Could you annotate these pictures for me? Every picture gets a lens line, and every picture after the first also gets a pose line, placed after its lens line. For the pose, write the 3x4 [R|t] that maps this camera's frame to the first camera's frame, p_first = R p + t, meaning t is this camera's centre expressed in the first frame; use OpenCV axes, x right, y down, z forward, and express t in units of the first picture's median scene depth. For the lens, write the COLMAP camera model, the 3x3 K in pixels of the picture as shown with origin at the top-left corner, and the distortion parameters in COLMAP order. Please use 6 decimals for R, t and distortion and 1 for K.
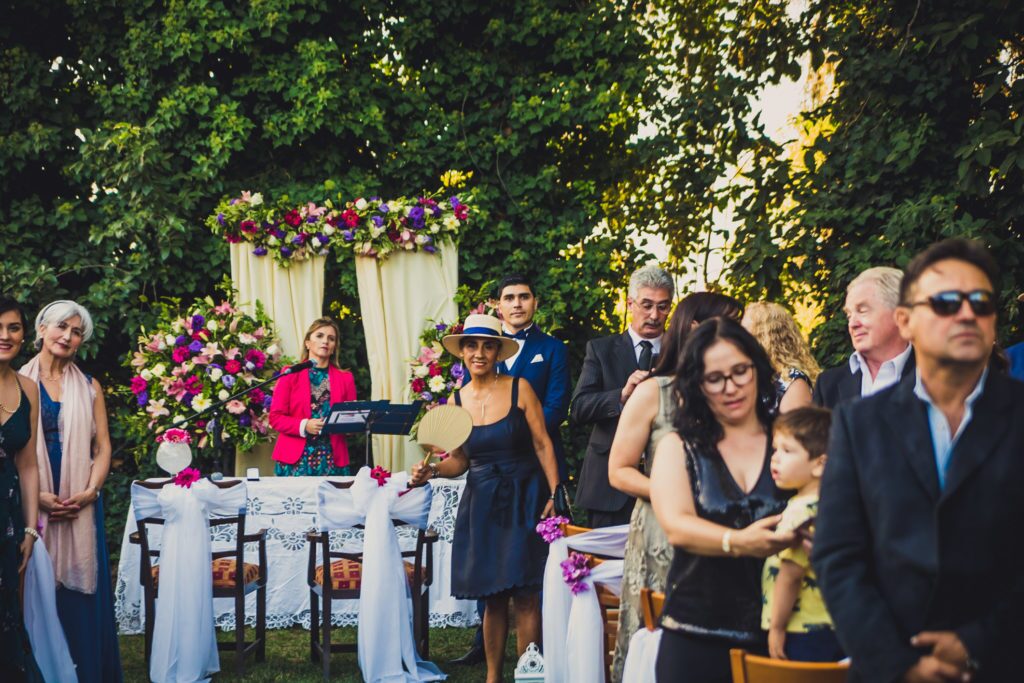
lens RADIAL K [[2311.2, 0, 512.0], [0, 2311.2, 341.5], [0, 0, 1]] dist [0.186789, -0.140524]
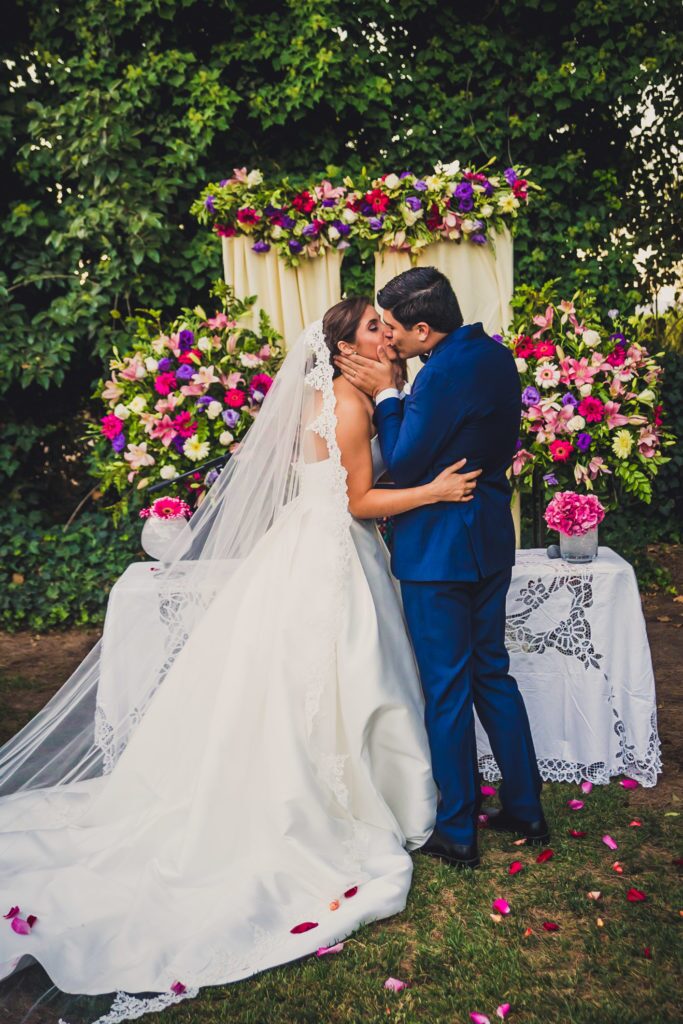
lens RADIAL K [[1160.4, 0, 342.5], [0, 1160.4, 467.6], [0, 0, 1]] dist [0.001661, 0.055695]
pose [[0.999312, -0.026864, 0.025565, -0.090889], [0.024070, 0.994293, 0.103937, -0.004948], [-0.028212, -0.103250, 0.994255, 0.587860]]
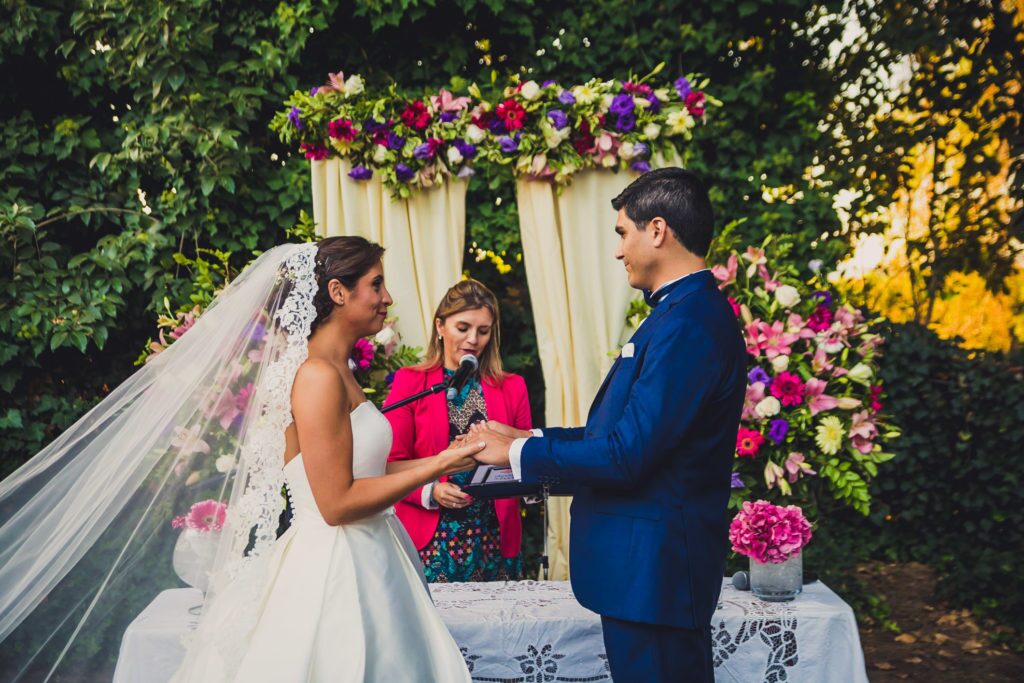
lens RADIAL K [[1299.6, 0, 494.9], [0, 1299.6, 340.2], [0, 0, 1]] dist [0.023567, 0.027412]
pose [[0.999496, -0.009435, 0.030302, -0.082197], [0.008805, 0.999743, 0.020872, -0.002013], [-0.030491, -0.020595, 0.999323, 0.642175]]
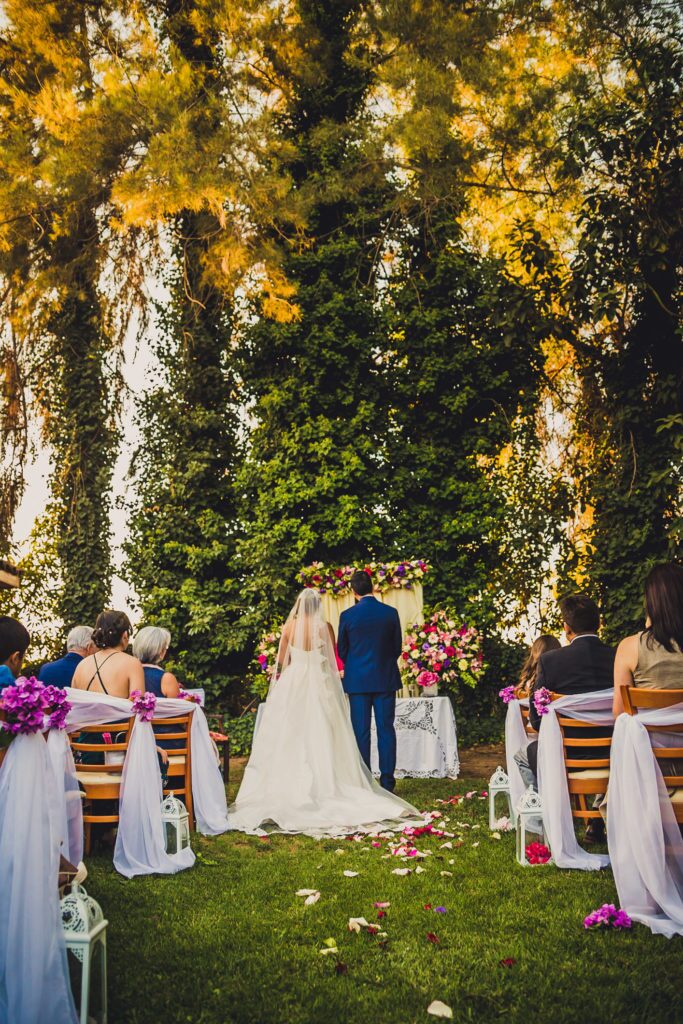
lens RADIAL K [[852.4, 0, 316.9], [0, 852.4, 511.5], [0, 0, 1]] dist [-0.136143, -0.000279]
pose [[0.993787, -0.039652, -0.103991, -0.034000], [0.014107, 0.971721, -0.235709, 0.064694], [0.110397, 0.232778, 0.966244, 0.272281]]
